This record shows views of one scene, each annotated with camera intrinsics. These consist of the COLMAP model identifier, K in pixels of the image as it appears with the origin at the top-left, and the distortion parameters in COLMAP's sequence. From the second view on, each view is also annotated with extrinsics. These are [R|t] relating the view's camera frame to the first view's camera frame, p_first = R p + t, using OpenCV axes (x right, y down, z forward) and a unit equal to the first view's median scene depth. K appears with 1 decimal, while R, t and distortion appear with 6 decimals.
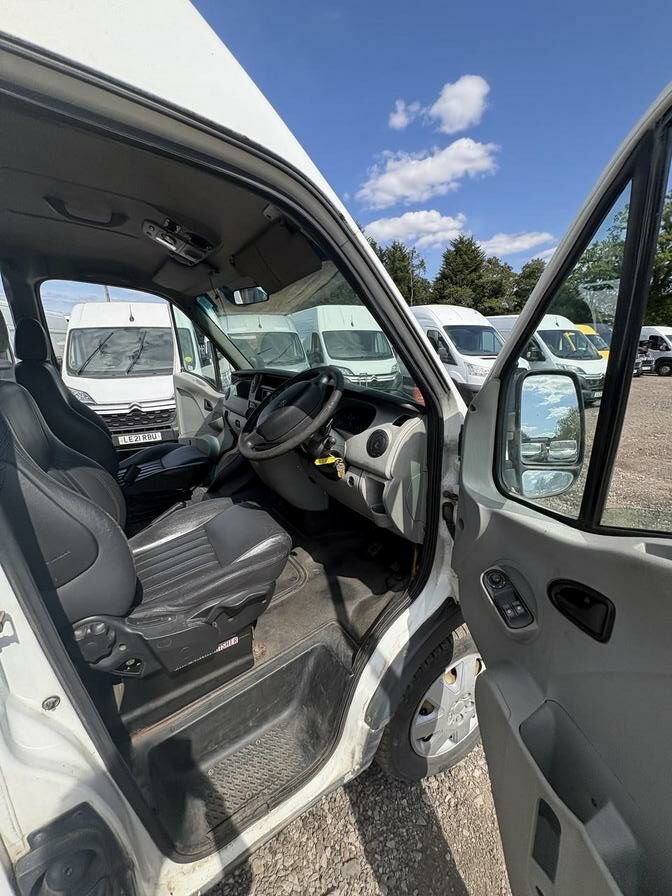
lens RADIAL K [[364.7, 0, 336.0], [0, 364.7, 448.0], [0, 0, 1]] dist [0.001956, -0.000481]
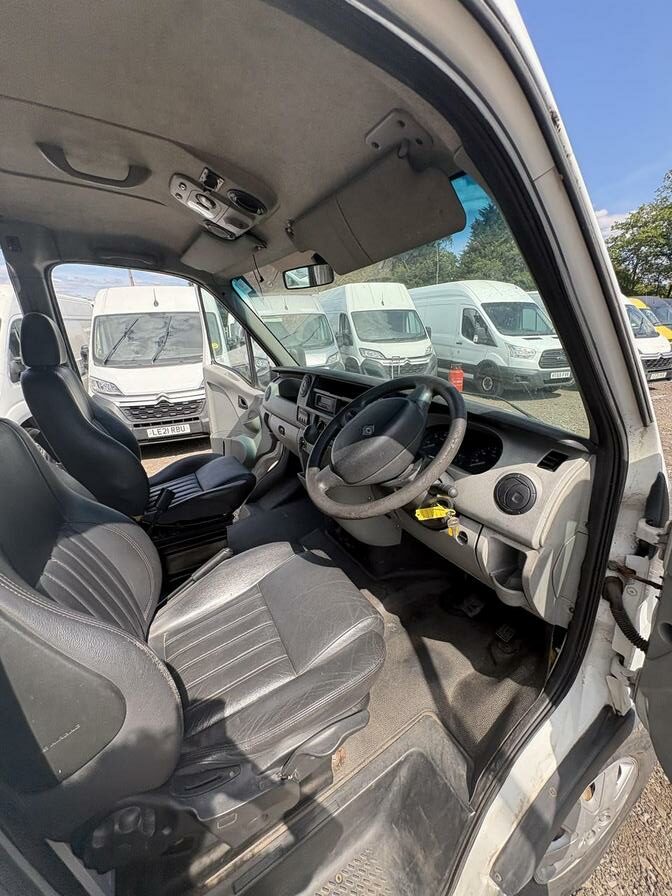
lens RADIAL K [[360.7, 0, 334.7], [0, 360.7, 448.9], [0, 0, 1]] dist [-0.001113, 0.000782]
pose [[0.998296, 0.000829, -0.058352, -0.093292], [0.002572, 0.998302, 0.058193, -0.069595], [0.058301, -0.058244, 0.996599, 0.157224]]
